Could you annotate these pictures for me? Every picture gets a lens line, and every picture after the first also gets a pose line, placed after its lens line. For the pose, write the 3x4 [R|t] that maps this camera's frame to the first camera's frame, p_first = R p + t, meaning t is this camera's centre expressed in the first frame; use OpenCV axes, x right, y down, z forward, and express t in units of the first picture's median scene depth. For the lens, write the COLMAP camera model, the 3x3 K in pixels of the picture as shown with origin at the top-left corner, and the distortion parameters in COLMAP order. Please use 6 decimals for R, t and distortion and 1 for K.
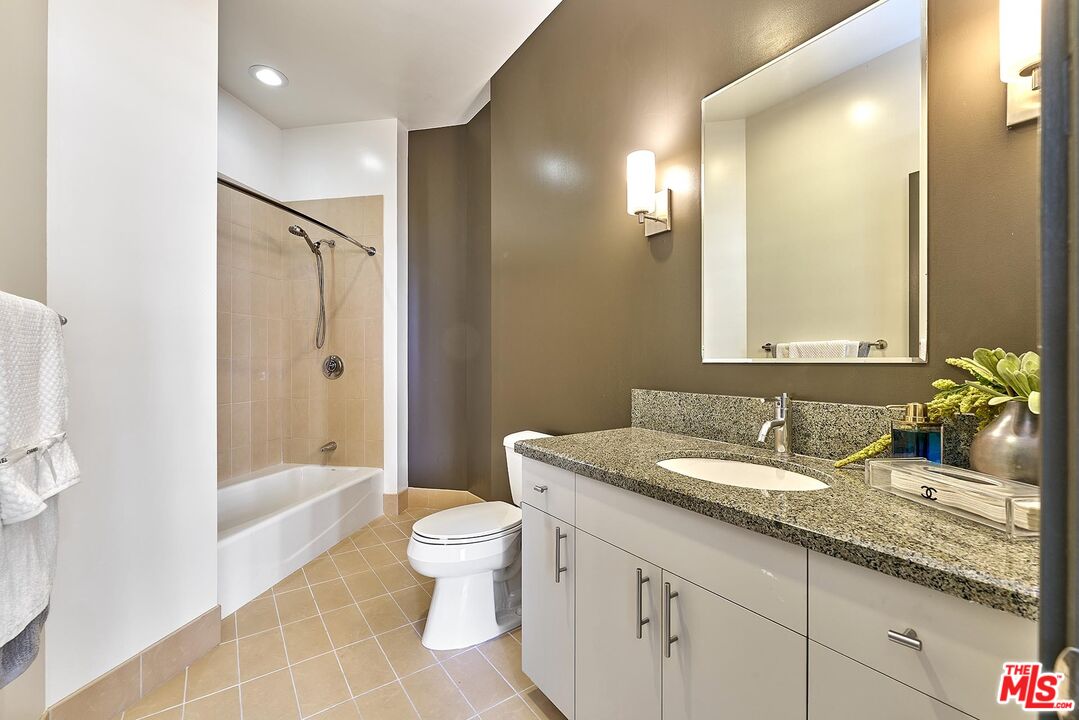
lens RADIAL K [[439.3, 0, 542.0], [0, 439.3, 362.5], [0, 0, 1]] dist [-0.004963, -0.000224]
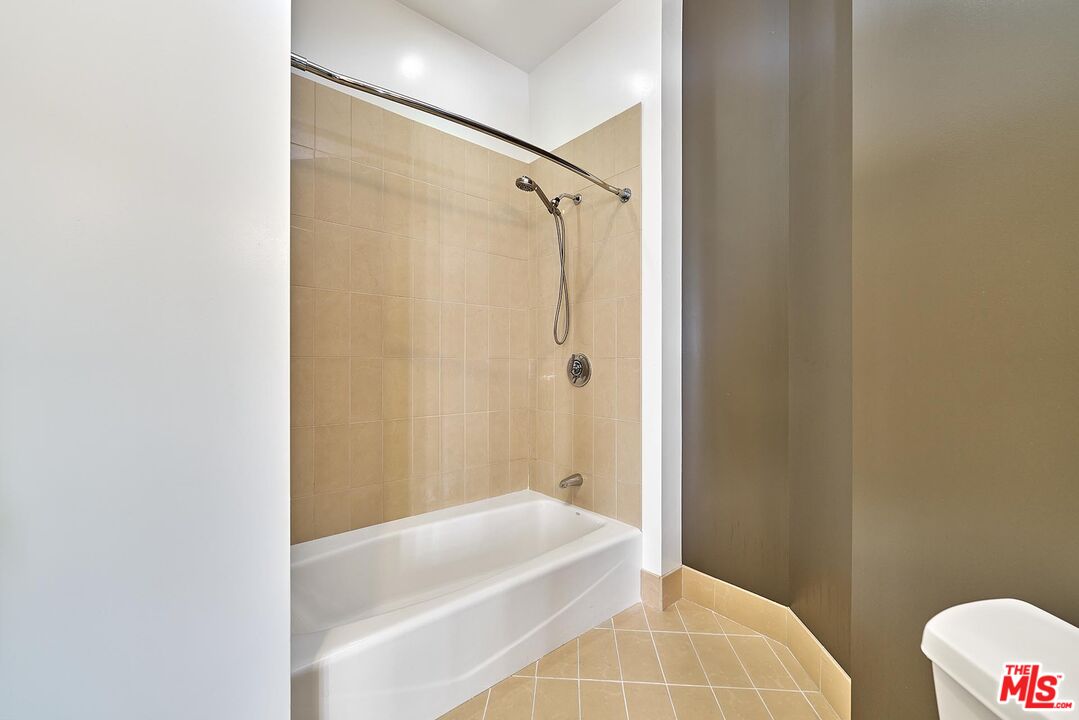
lens RADIAL K [[439.3, 0, 540.4], [0, 439.3, 362.5], [0, 0, 1]] dist [-0.004963, -0.000224]
pose [[0.770454, 0.000403, -0.637495, -0.066326], [-0.002292, 0.999995, -0.002138, -0.000088], [0.637491, 0.003109, 0.770451, 0.411136]]
